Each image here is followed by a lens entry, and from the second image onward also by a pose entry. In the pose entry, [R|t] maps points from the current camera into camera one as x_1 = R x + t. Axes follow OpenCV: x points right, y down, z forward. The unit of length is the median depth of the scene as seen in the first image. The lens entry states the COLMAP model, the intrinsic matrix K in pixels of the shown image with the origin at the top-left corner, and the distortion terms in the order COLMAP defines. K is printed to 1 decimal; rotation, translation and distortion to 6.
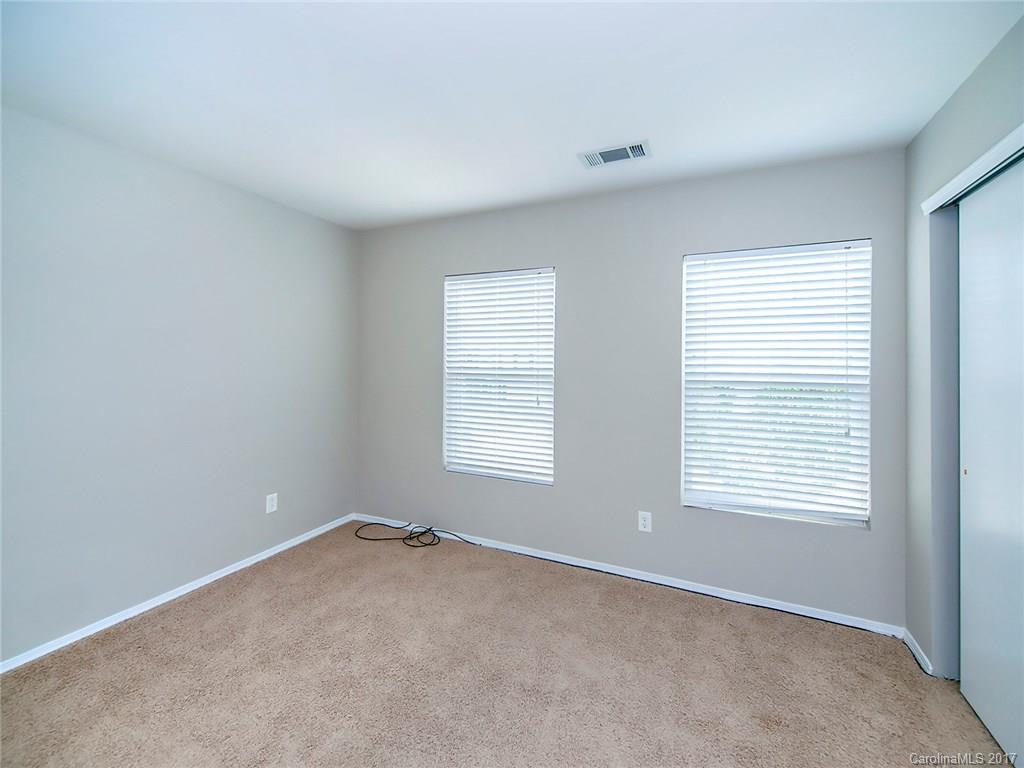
lens RADIAL K [[452.3, 0, 509.7], [0, 452.3, 353.3], [0, 0, 1]] dist [0.001837, 0.000004]
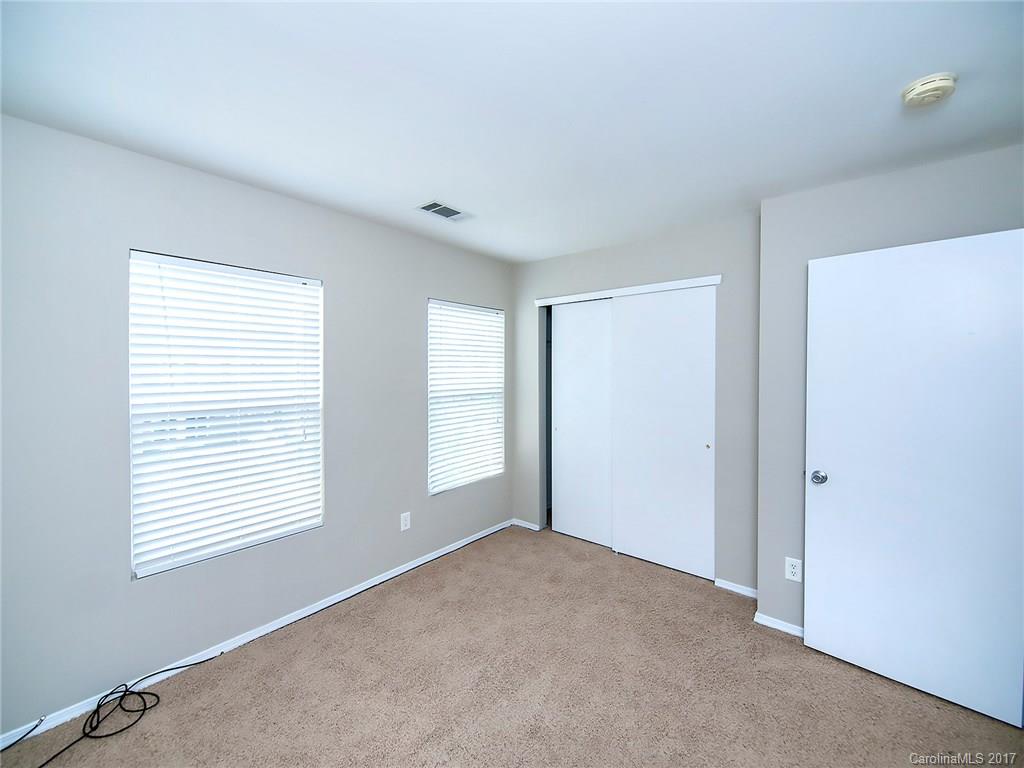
lens RADIAL K [[419.8, 0, 505.2], [0, 419.8, 378.5], [0, 0, 1]] dist [0.000871, -0.000213]
pose [[0.232901, -0.011948, 0.972427, -0.703301], [0.009575, 0.999904, 0.009993, -0.003888], [-0.972453, 0.006983, 0.232993, 0.506421]]
